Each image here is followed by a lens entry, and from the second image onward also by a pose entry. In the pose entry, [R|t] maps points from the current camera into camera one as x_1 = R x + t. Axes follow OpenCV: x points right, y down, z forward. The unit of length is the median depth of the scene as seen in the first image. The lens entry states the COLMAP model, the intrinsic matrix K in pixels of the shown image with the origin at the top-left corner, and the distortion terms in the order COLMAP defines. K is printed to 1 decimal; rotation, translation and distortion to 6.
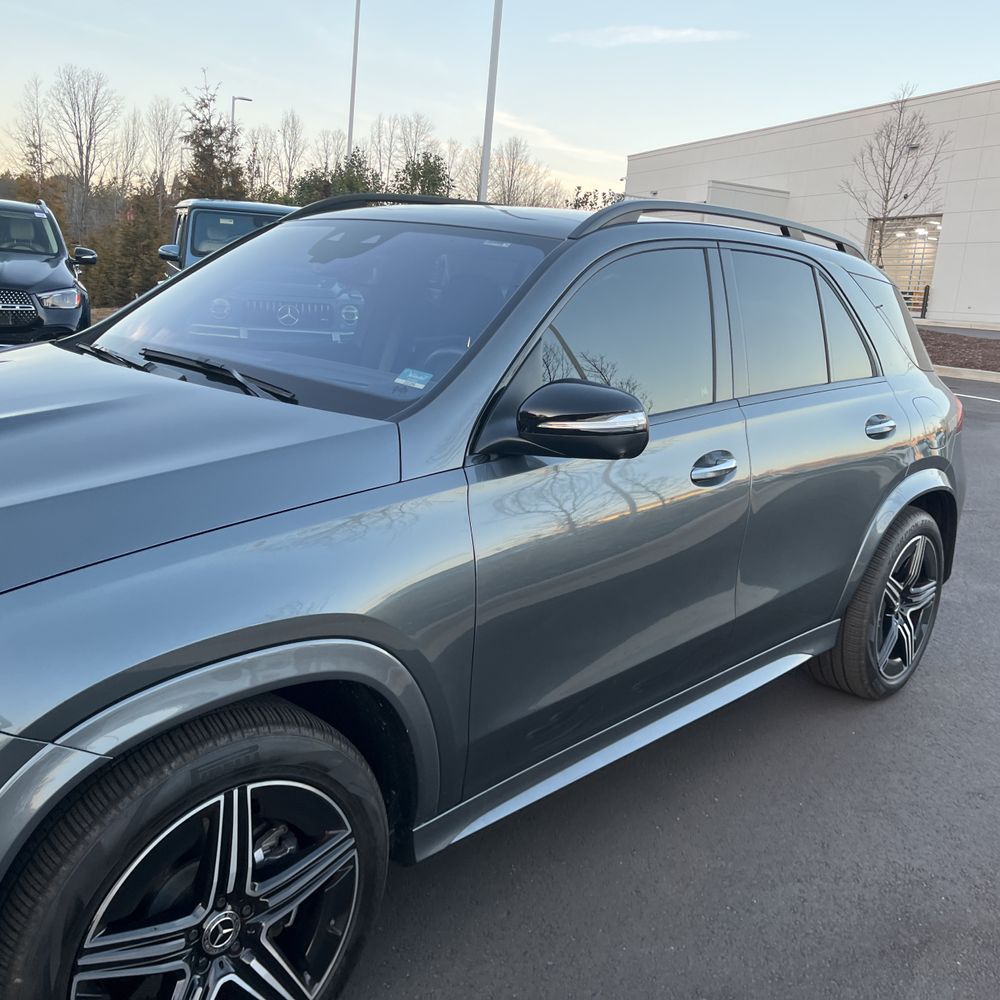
lens RADIAL K [[1007.6, 0, 506.9], [0, 1007.6, 497.6], [0, 0, 1]] dist [0.021333, 0.000000]
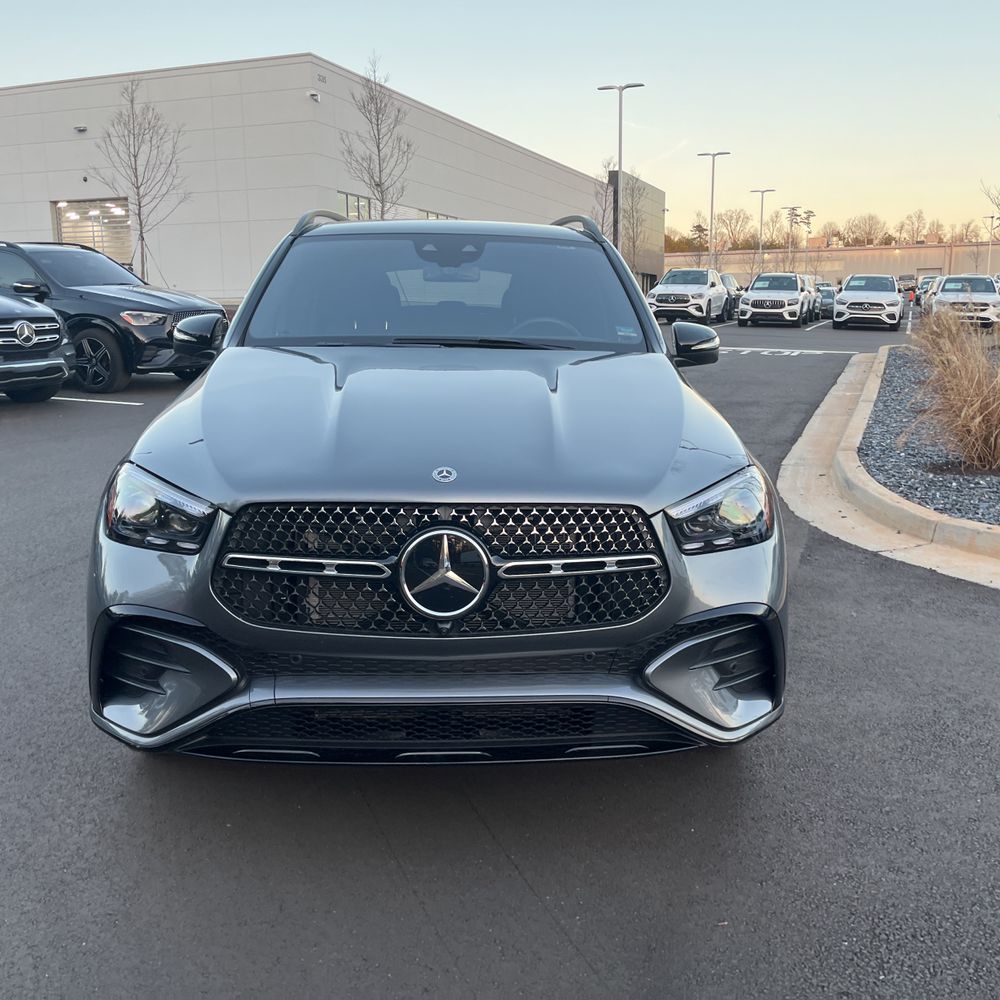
lens RADIAL K [[1007.6, 0, 509.9], [0, 1007.6, 521.7], [0, 0, 1]] dist [0.021333, 0.000000]
pose [[0.695931, -0.226033, 0.681608, -1.067827], [0.198535, 0.972736, 0.119869, -0.036911], [-0.690119, 0.051902, 0.721833, -0.041875]]
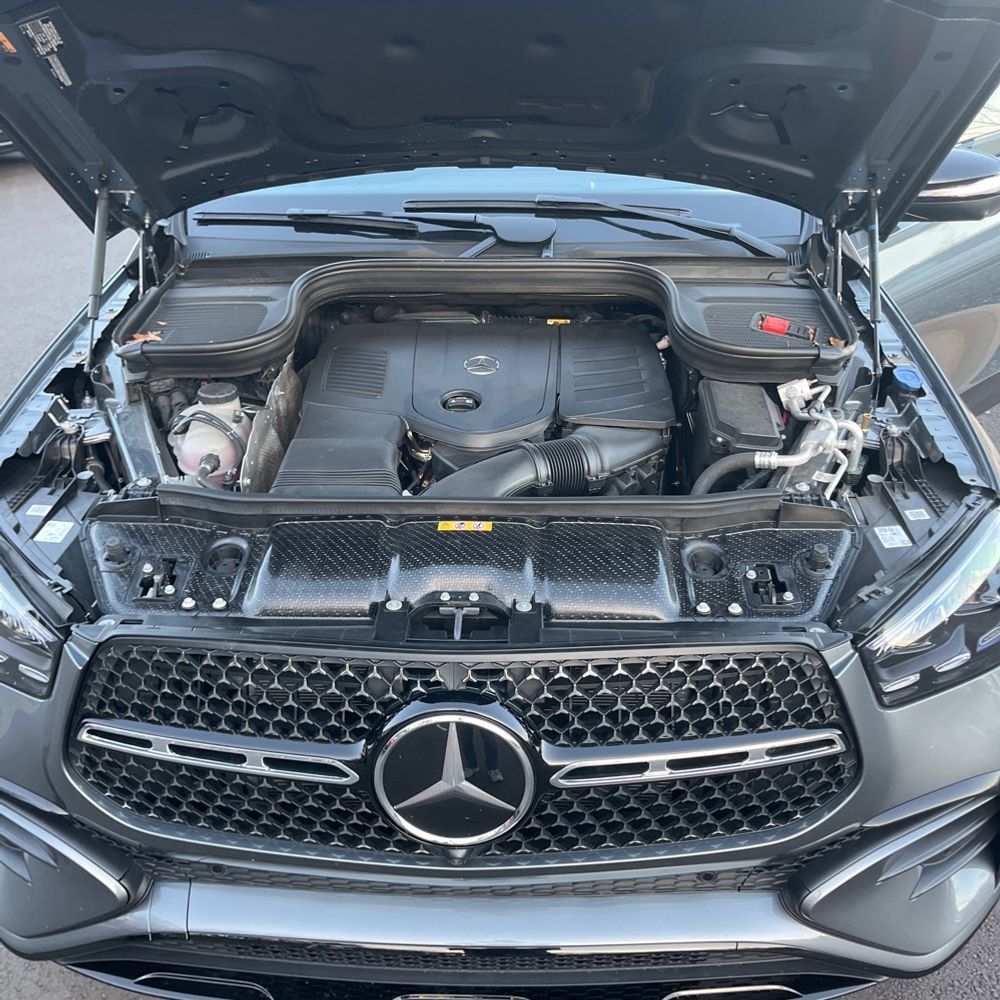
lens RADIAL K [[1007.6, 0, 493.1], [0, 1007.6, 520.2], [0, 0, 1]] dist [0.021333, 0.000000]
pose [[0.754742, -0.383908, 0.531958, -0.761443], [0.213130, 0.910392, 0.354631, -0.166238], [-0.620435, -0.154279, 0.768933, 0.225092]]
